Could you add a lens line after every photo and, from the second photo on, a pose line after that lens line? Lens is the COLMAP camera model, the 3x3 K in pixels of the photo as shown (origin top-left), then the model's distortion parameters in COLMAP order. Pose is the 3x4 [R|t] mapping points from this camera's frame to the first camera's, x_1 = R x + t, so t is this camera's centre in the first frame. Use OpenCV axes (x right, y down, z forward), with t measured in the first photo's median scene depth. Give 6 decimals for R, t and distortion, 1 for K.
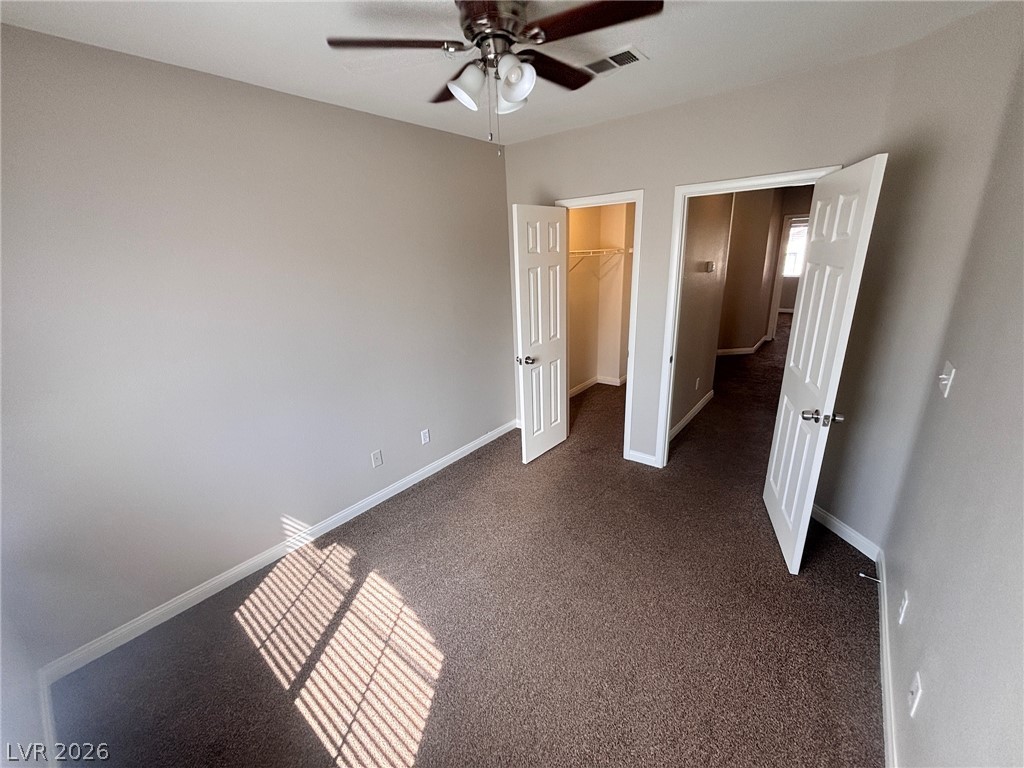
lens RADIAL K [[410.9, 0, 512.0], [0, 410.9, 384.0], [0, 0, 1]] dist [-0.001293, -0.000312]
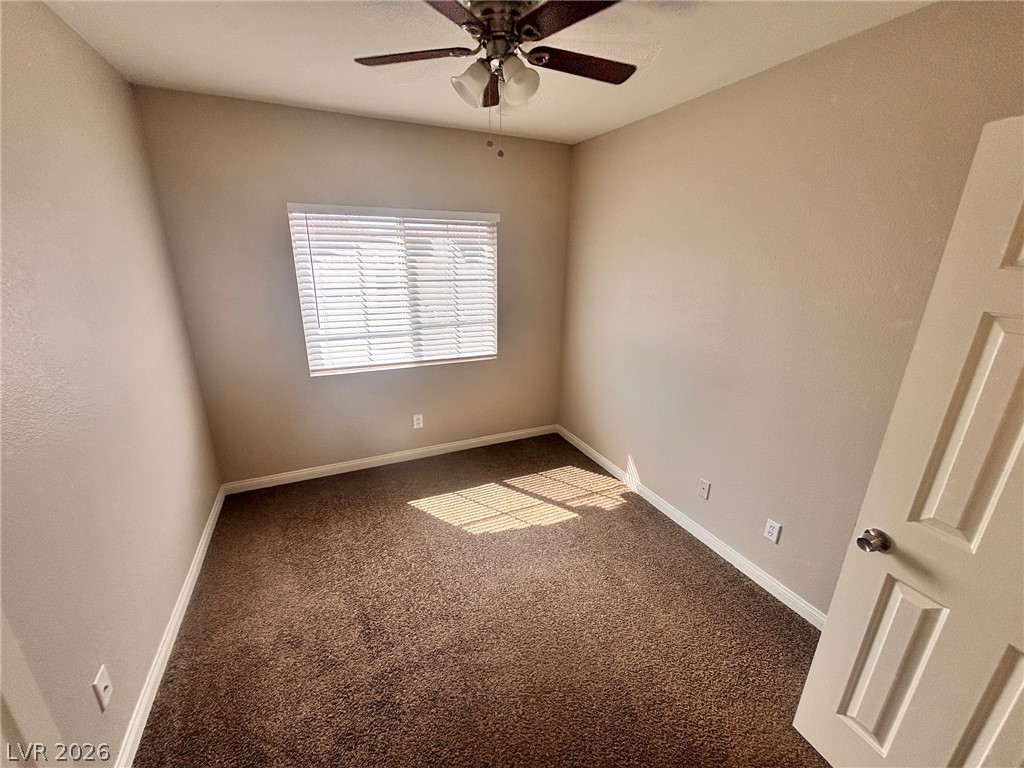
lens RADIAL K [[410.9, 0, 512.0], [0, 410.9, 384.0], [0, 0, 1]] dist [-0.001293, -0.000312]
pose [[-0.435320, 0.307071, -0.846288, 0.619502], [-0.273026, 0.850731, 0.449124, -0.342427], [0.857877, 0.426572, -0.286502, 0.974480]]
